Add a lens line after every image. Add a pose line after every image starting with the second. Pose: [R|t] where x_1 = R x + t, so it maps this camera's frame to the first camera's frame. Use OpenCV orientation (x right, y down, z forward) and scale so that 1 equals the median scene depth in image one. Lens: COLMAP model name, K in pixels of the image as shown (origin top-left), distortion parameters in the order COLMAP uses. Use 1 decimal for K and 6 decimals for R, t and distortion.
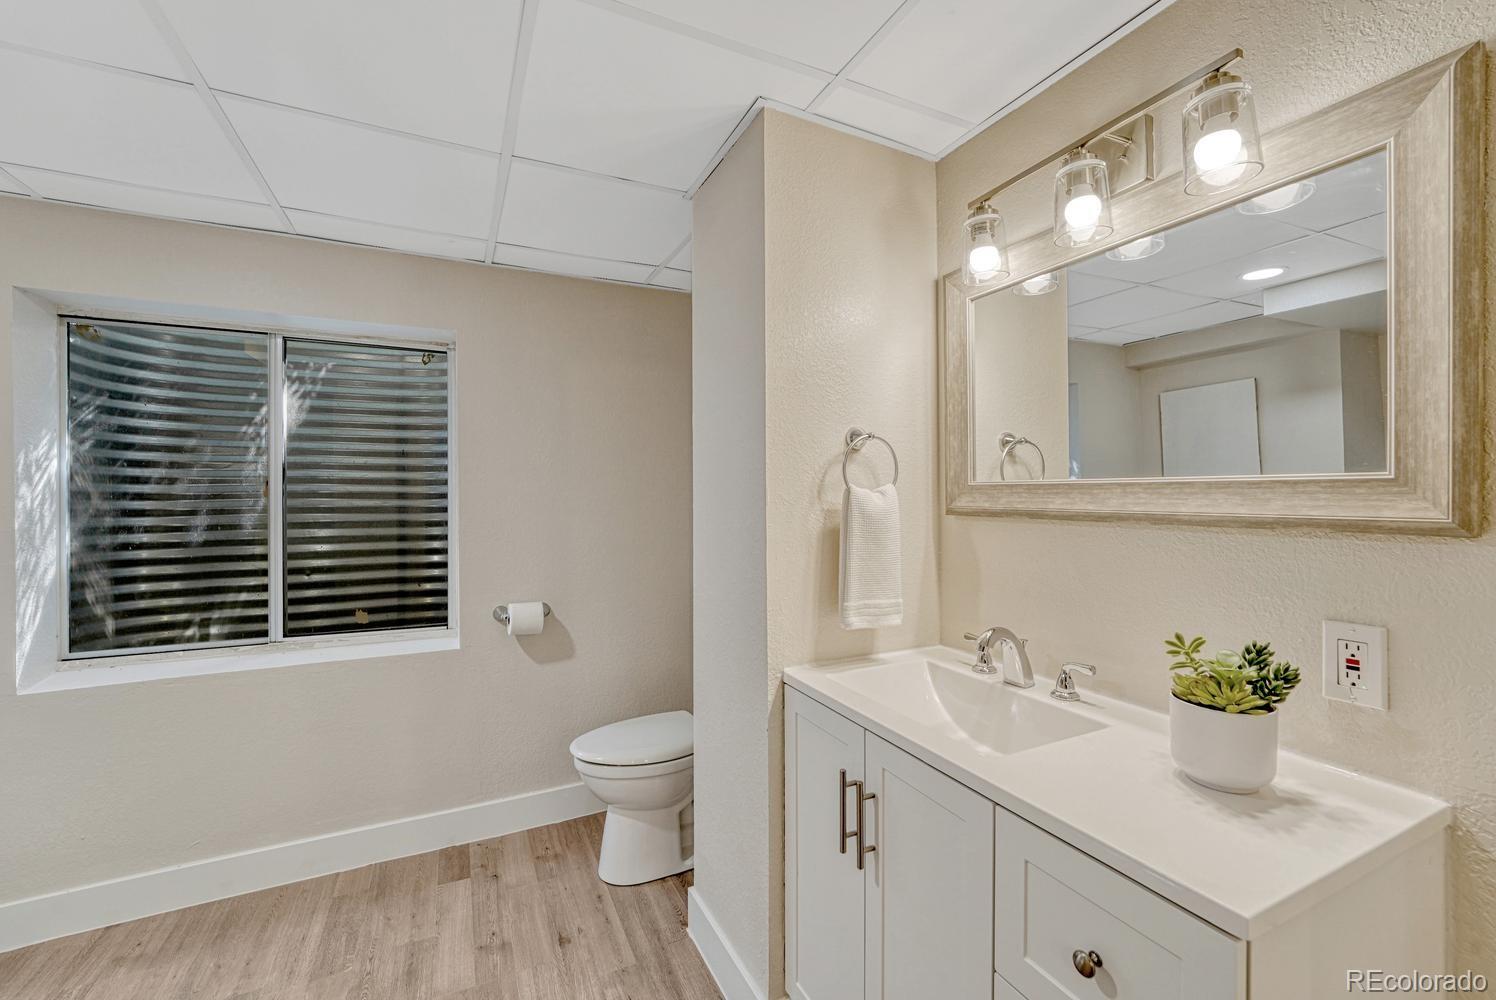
lens RADIAL K [[623.2, 0, 748.5], [0, 623.2, 500.2], [0, 0, 1]] dist [-0.012495, 0.001657]
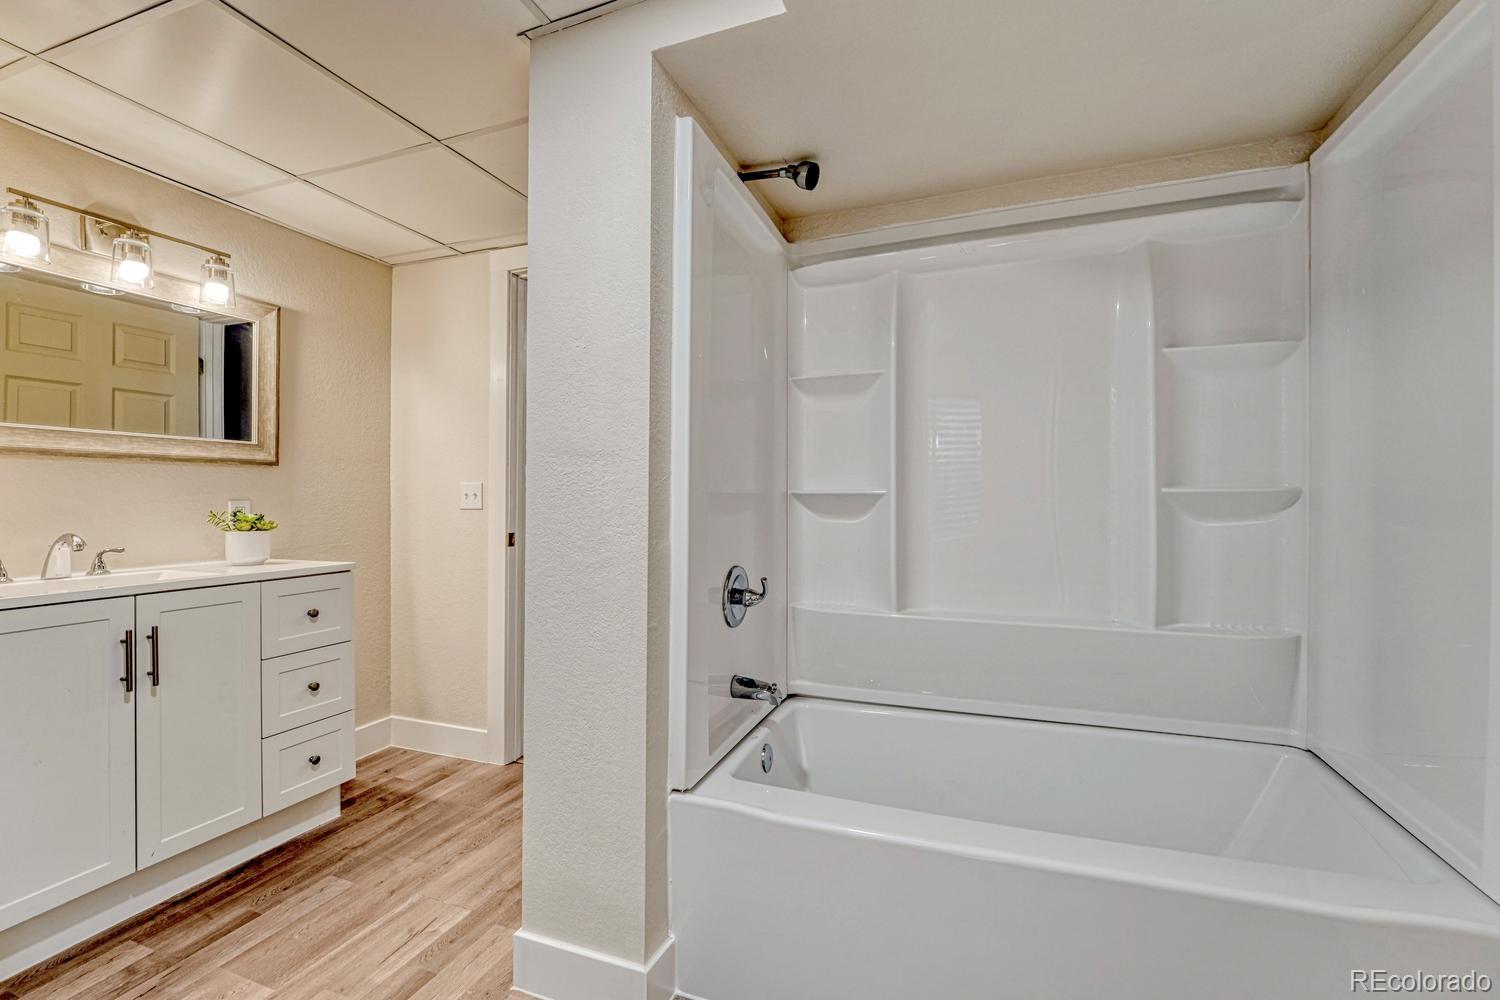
lens RADIAL K [[624.9, 0, 752.5], [0, 624.9, 494.5], [0, 0, 1]] dist [-0.012495, 0.001657]
pose [[-0.676279, 0.001582, 0.736644, -2.026830], [0.006987, 0.999966, 0.004267, 0.156074], [-0.736613, 0.008032, -0.676267, 1.018408]]
